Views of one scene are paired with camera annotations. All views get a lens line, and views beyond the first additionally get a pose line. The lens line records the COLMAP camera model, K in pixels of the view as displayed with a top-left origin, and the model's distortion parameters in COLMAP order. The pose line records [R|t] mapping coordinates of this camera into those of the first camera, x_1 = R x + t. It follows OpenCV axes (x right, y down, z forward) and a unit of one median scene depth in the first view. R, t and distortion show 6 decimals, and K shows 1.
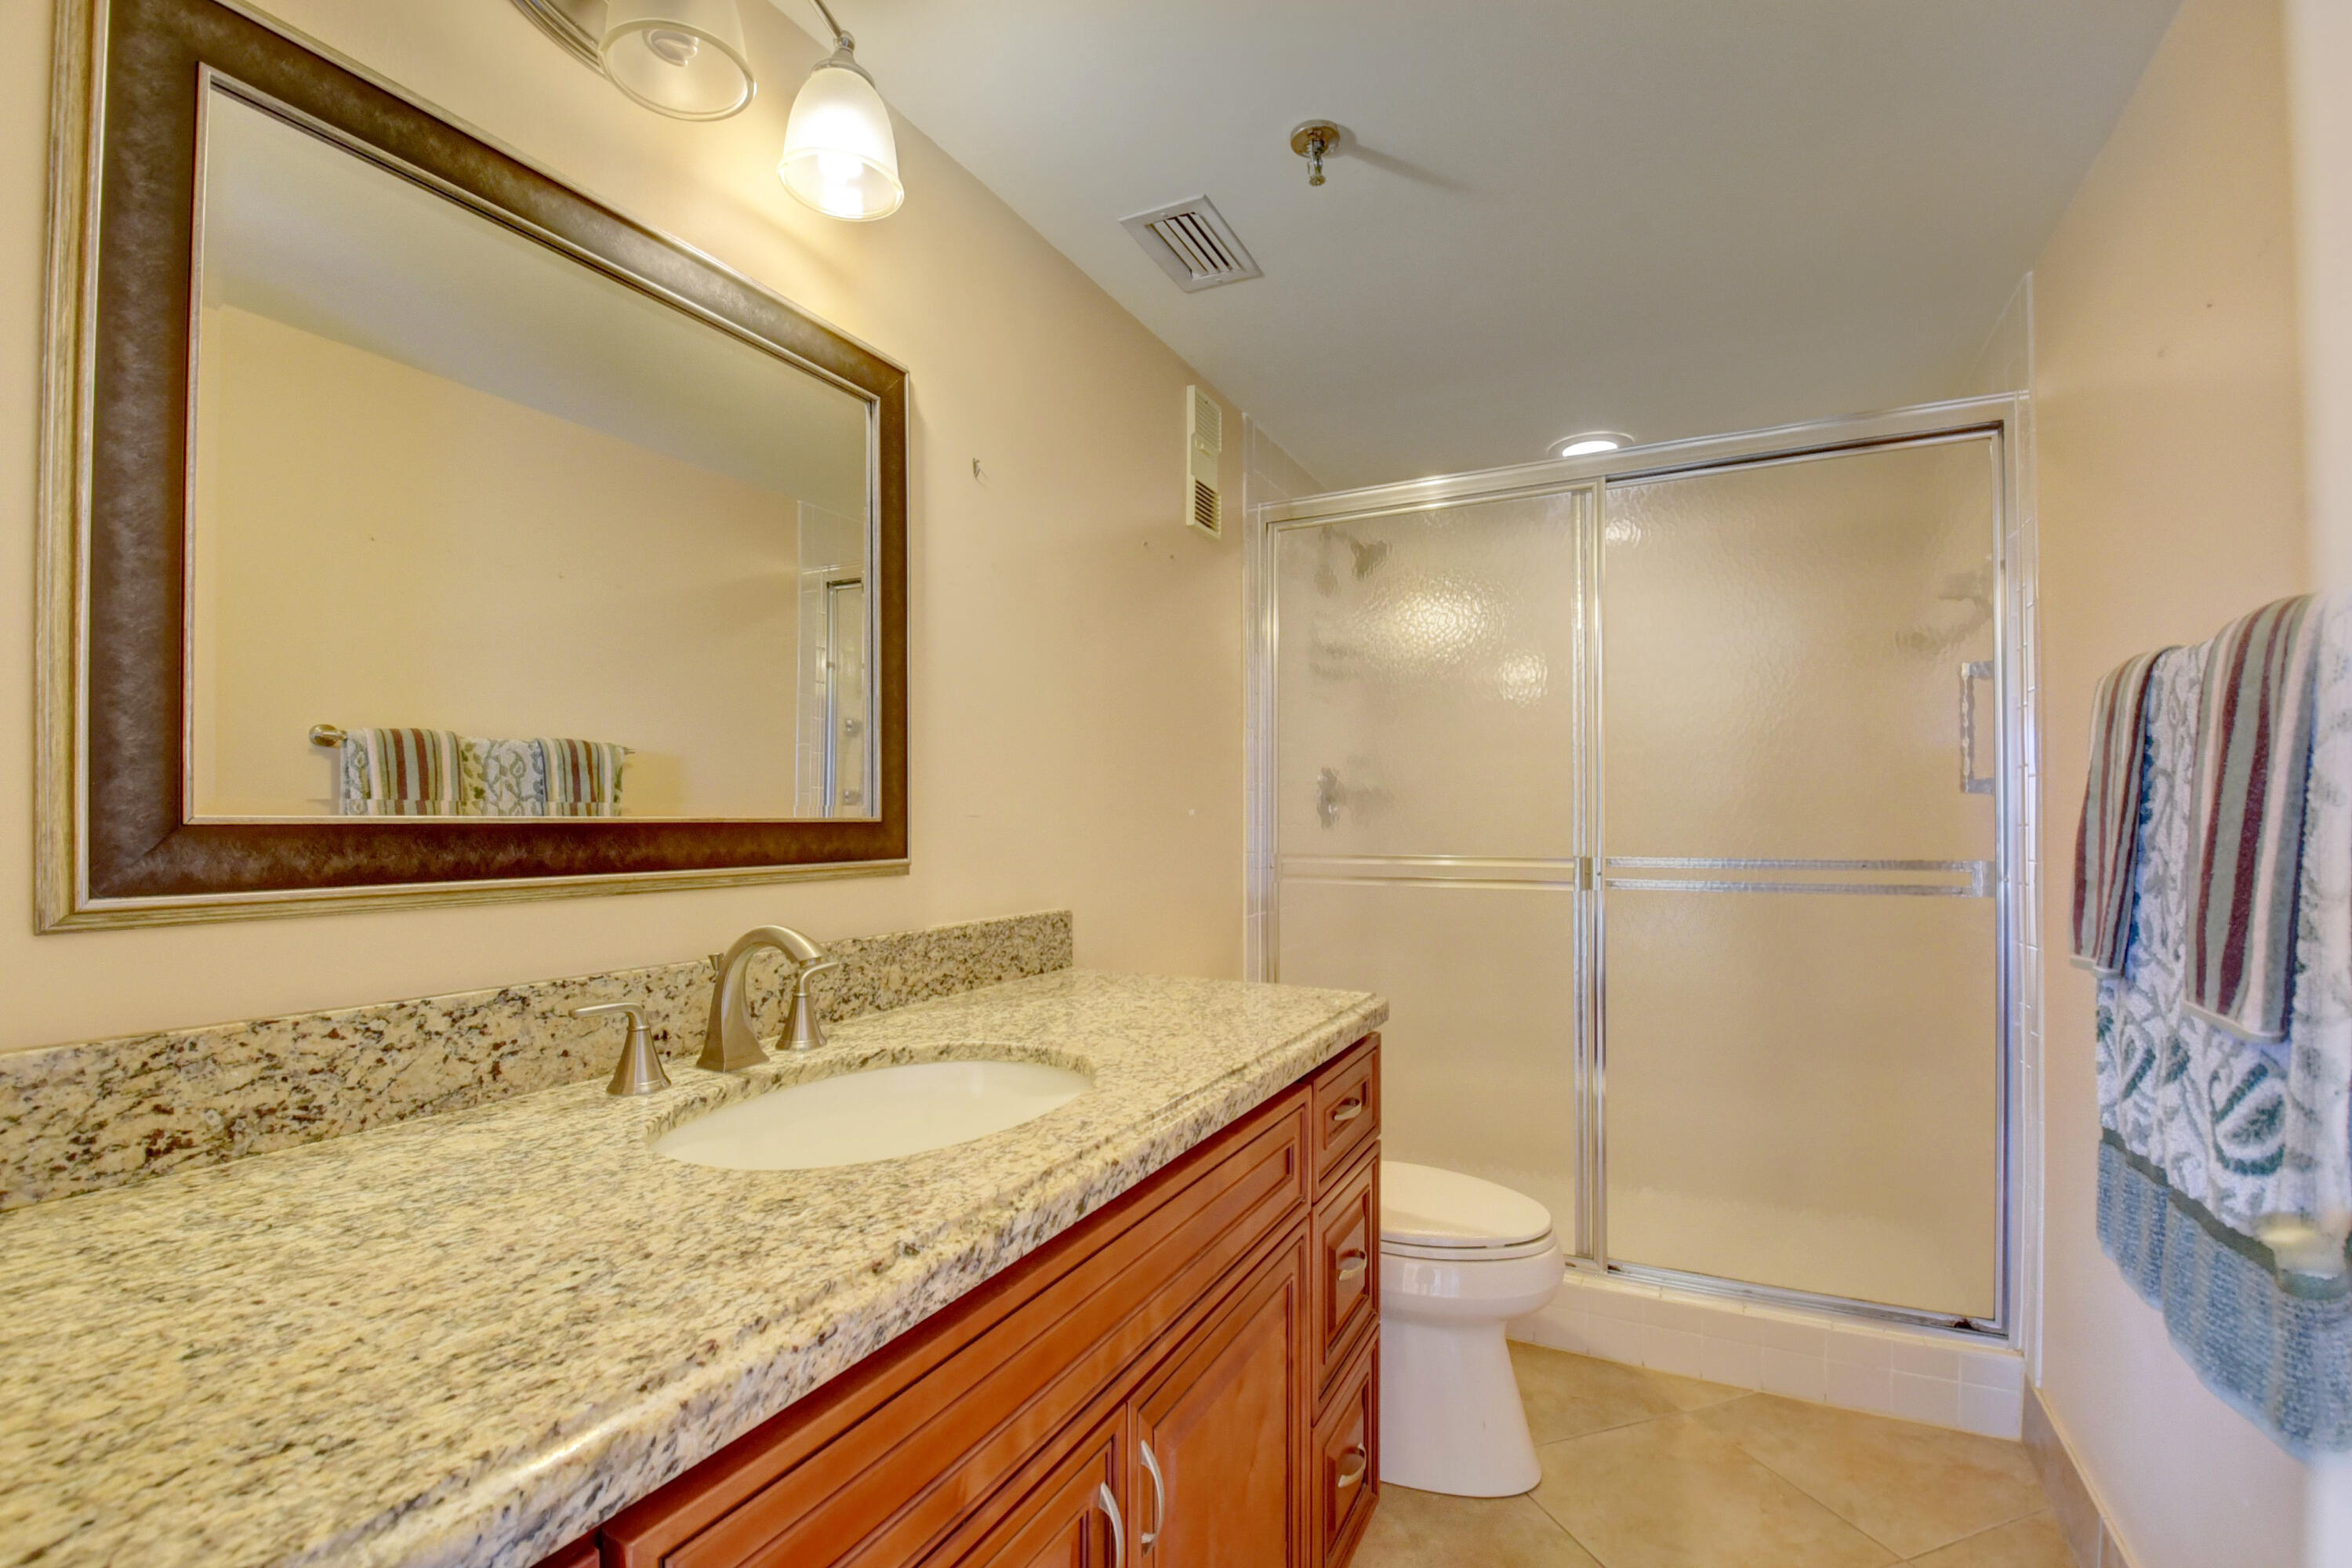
lens RADIAL K [[1037.7, 0, 1189.6], [0, 1037.7, 819.7], [0, 0, 1]] dist [0.024286, -0.028220]
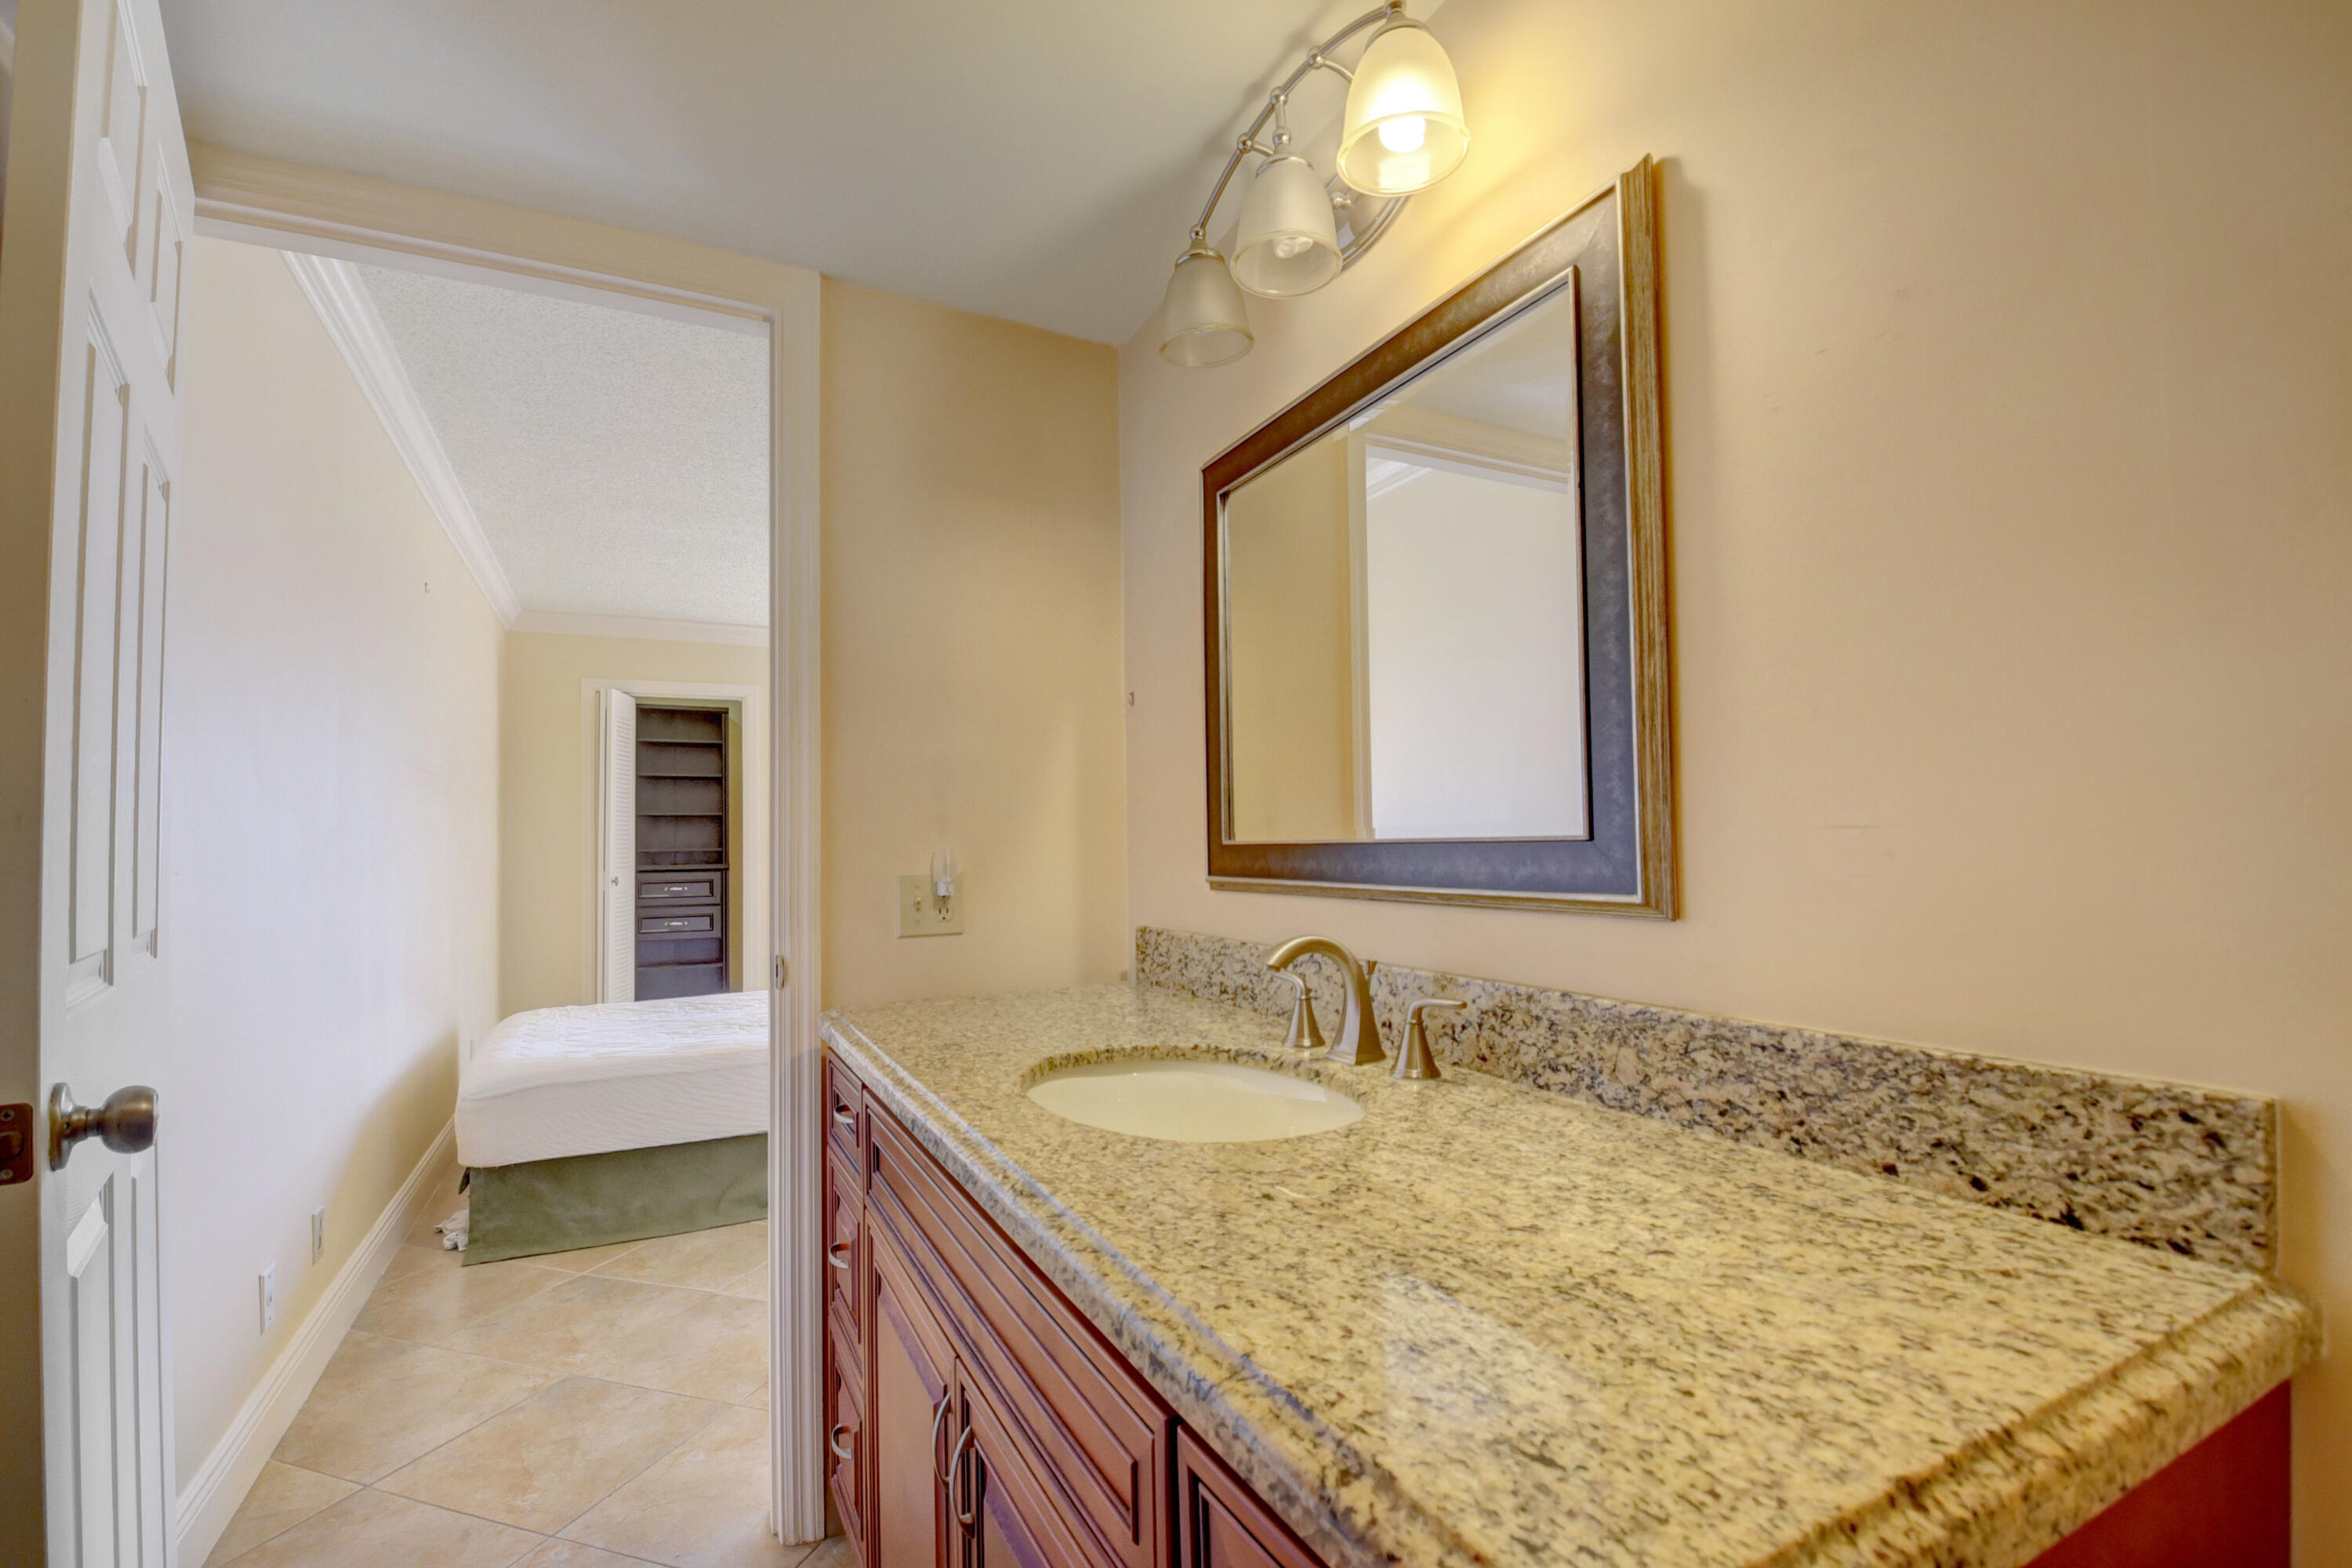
lens RADIAL K [[1037.7, 0, 1189.6], [0, 1037.7, 819.7], [0, 0, 1]] dist [0.024286, -0.028220]
pose [[-0.589338, -0.015038, -0.807747, 0.444779], [0.009379, 0.999632, -0.025453, 0.003895], [0.807832, -0.022576, -0.588980, 1.182397]]
